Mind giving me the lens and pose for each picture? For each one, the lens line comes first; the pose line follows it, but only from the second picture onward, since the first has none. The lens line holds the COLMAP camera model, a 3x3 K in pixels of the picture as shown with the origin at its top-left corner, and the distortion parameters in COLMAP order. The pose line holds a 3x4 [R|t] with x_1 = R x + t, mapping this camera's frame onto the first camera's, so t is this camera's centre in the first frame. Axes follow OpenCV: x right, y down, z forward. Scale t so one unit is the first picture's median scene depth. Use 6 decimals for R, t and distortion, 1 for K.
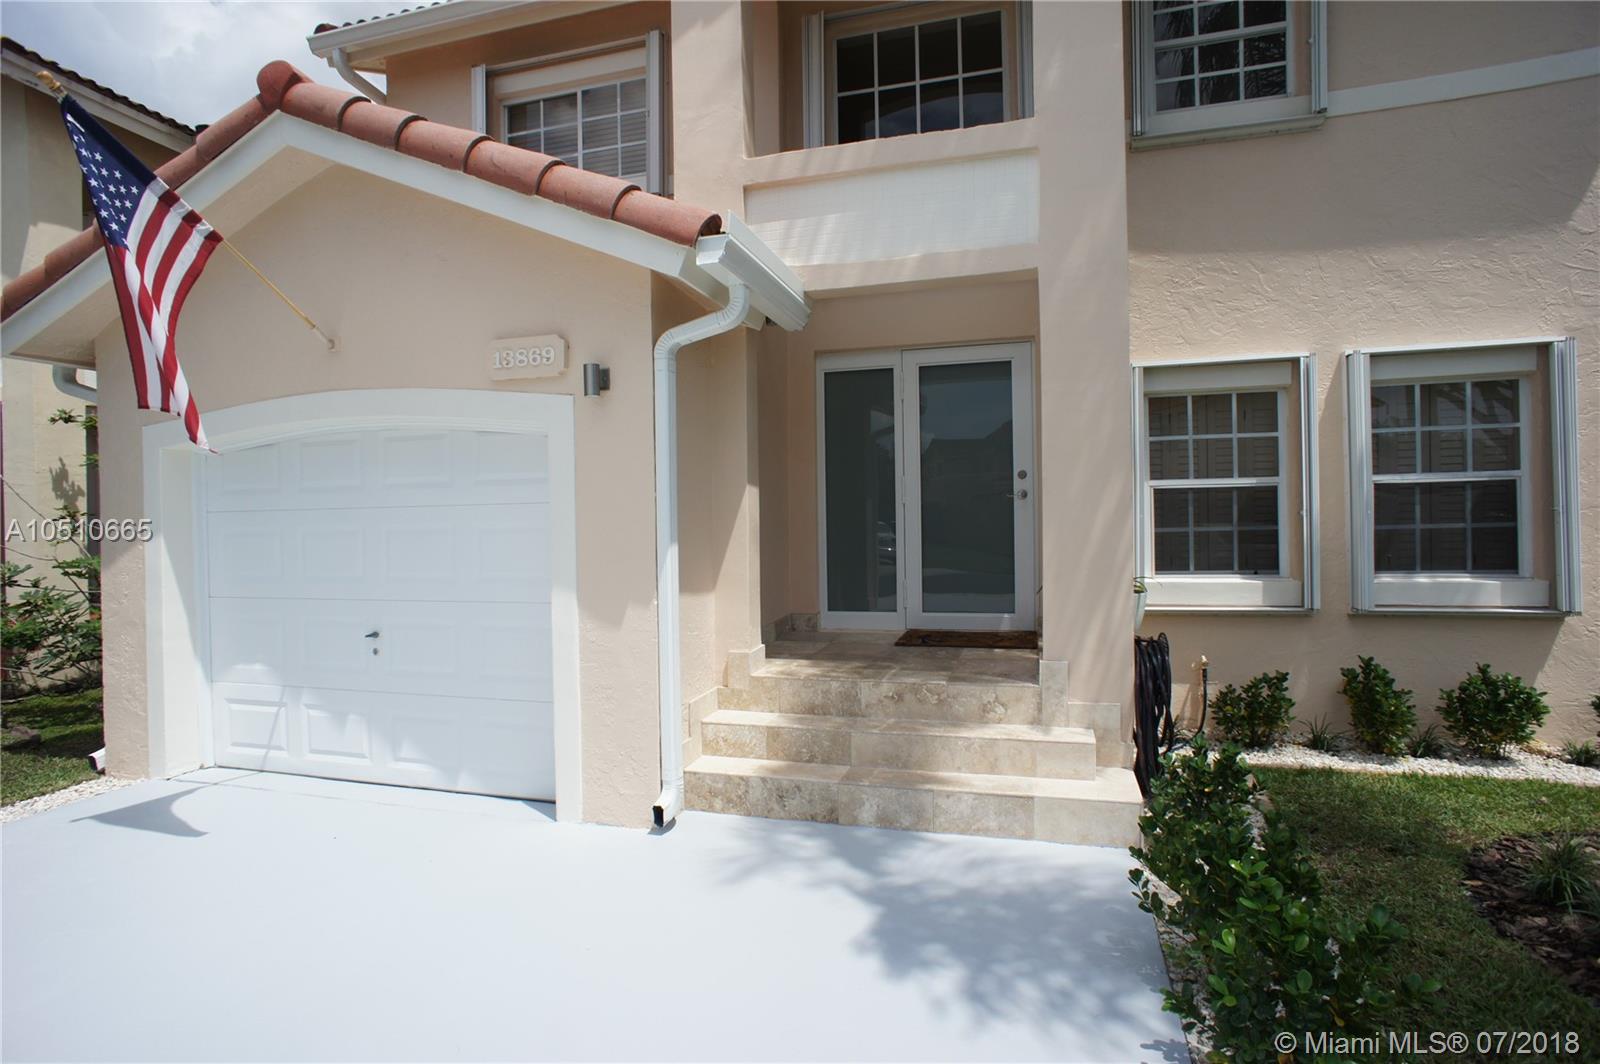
lens RADIAL K [[858.7, 0, 800.8], [0, 858.7, 534.9], [0, 0, 1]] dist [-0.095824, 0.073980]
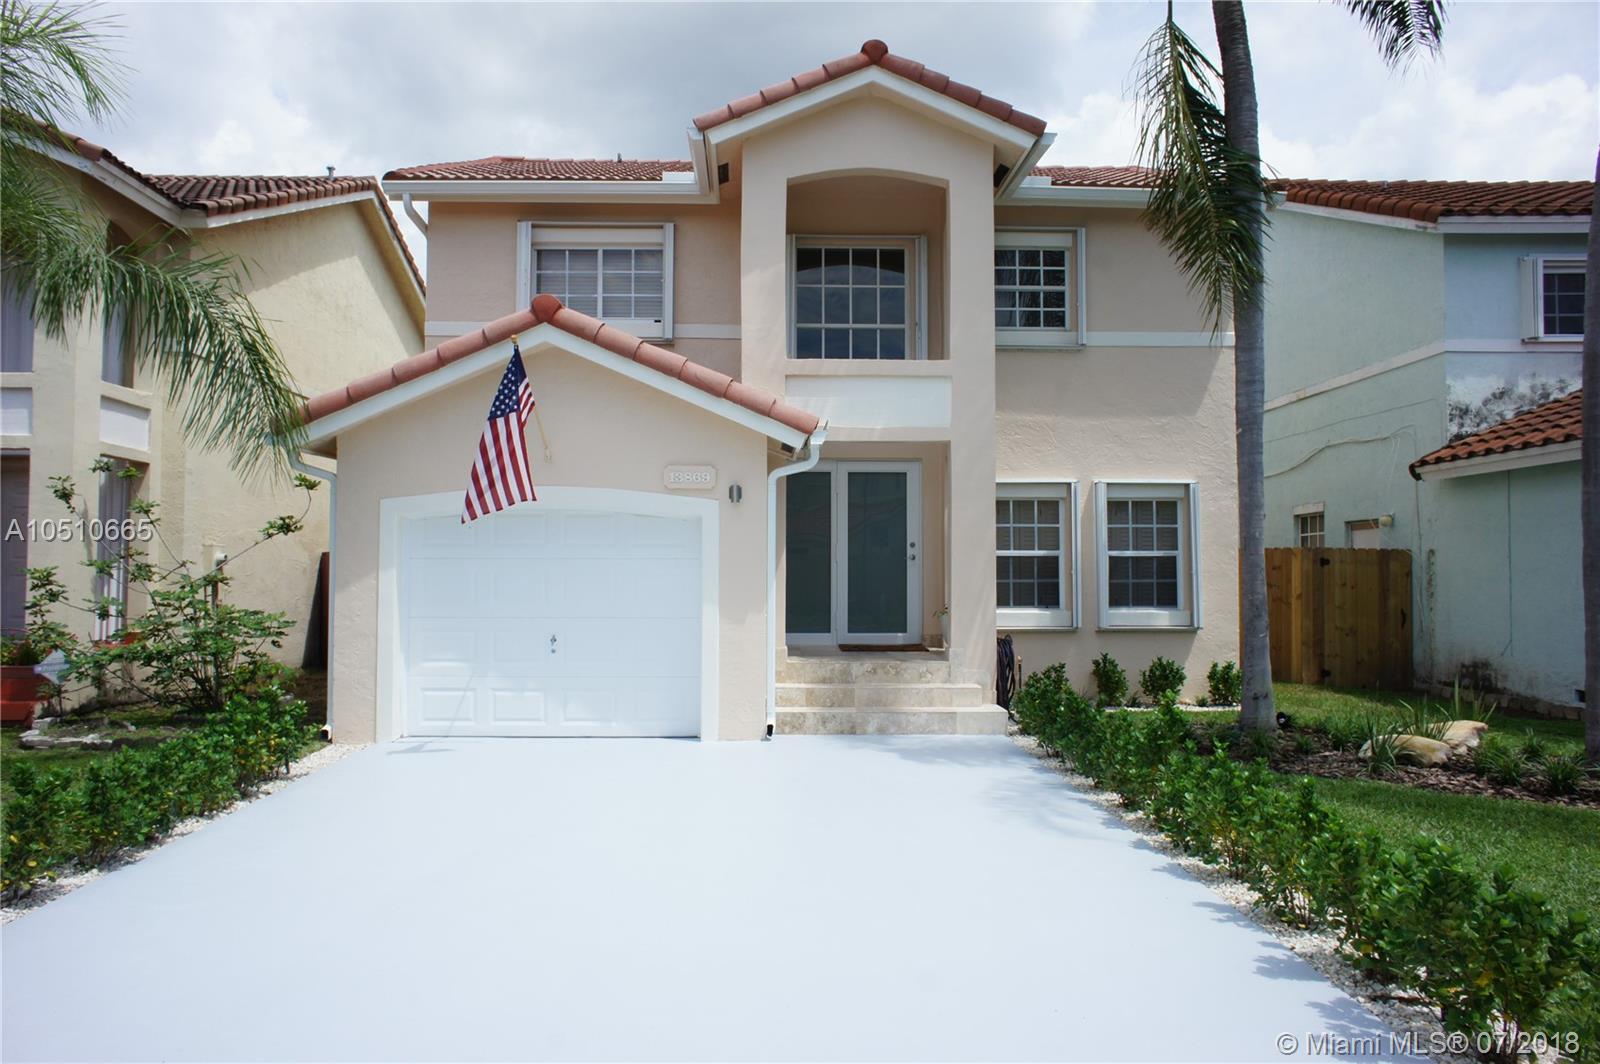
lens RADIAL K [[1122.7, 0, 800.0], [0, 1122.7, 532.0], [0, 0, 1]] dist [-0.057761, 0.087774]
pose [[0.949133, 0.028566, 0.313577, -0.684763], [-0.012643, 0.998531, -0.052693, 0.020703], [-0.314622, 0.046048, 0.948100, -1.054392]]
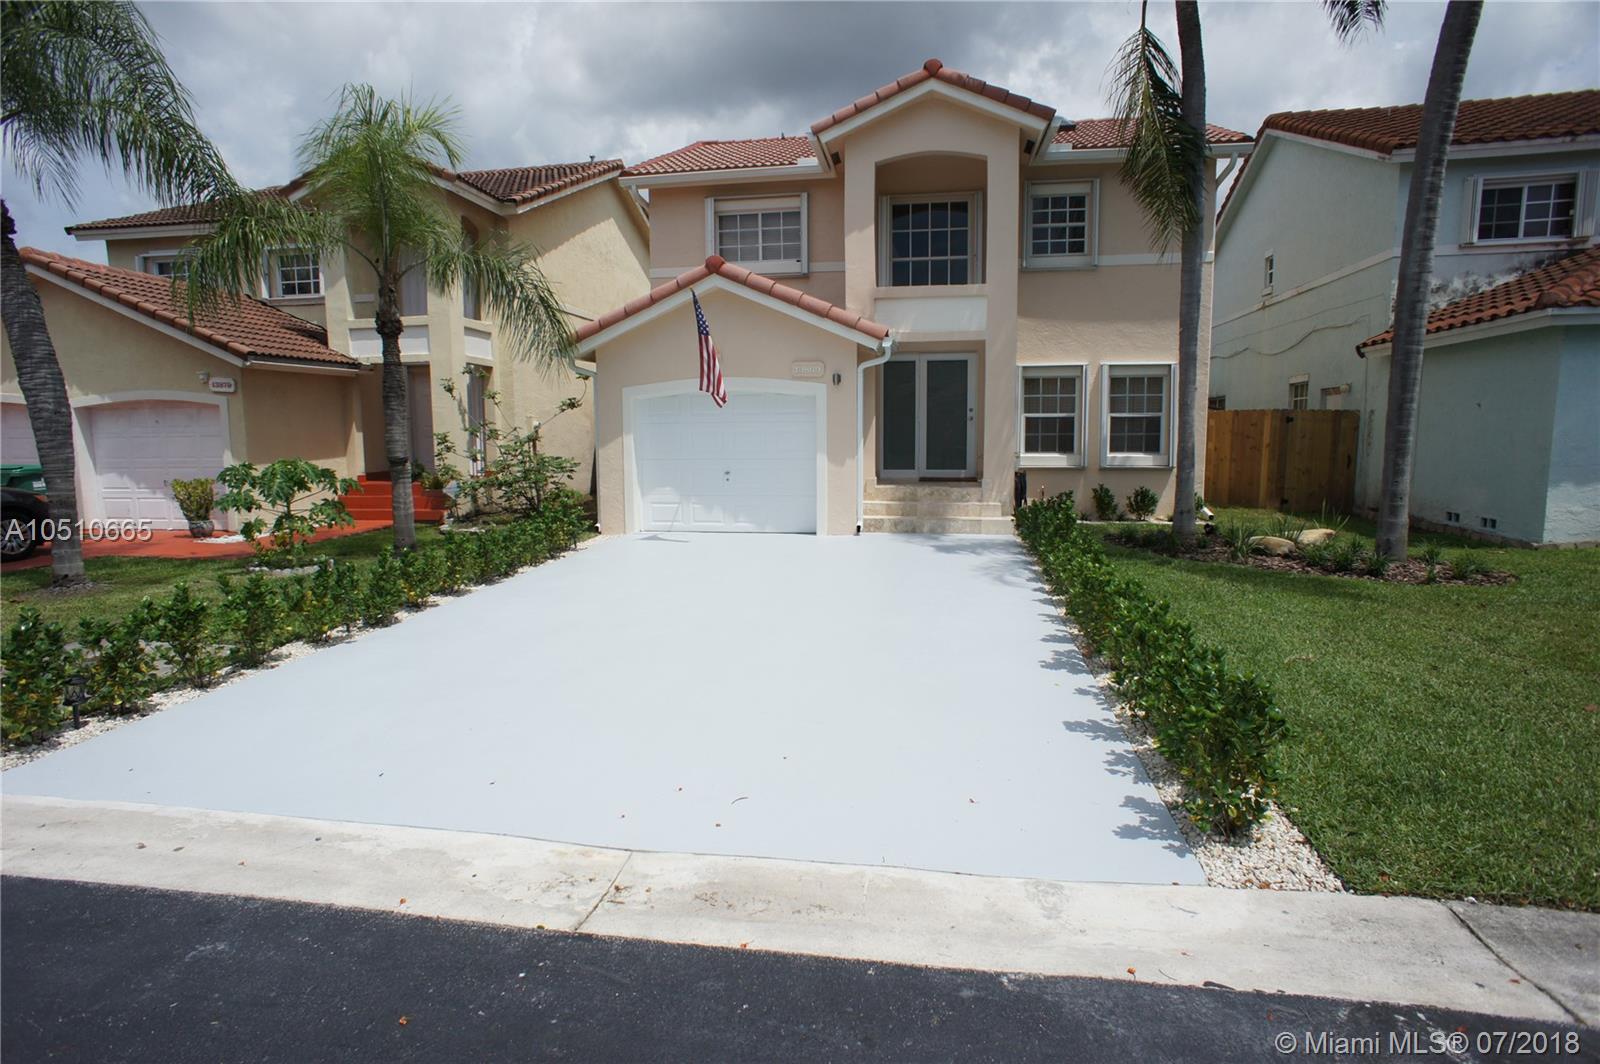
lens RADIAL K [[876.4, 0, 795.3], [0, 876.4, 537.1], [0, 0, 1]] dist [-0.071769, 0.053500]
pose [[0.992895, -0.006941, 0.118791, -0.580472], [-0.005888, 0.994208, 0.107313, 0.024758], [-0.118848, -0.107250, 0.987103, -1.543041]]
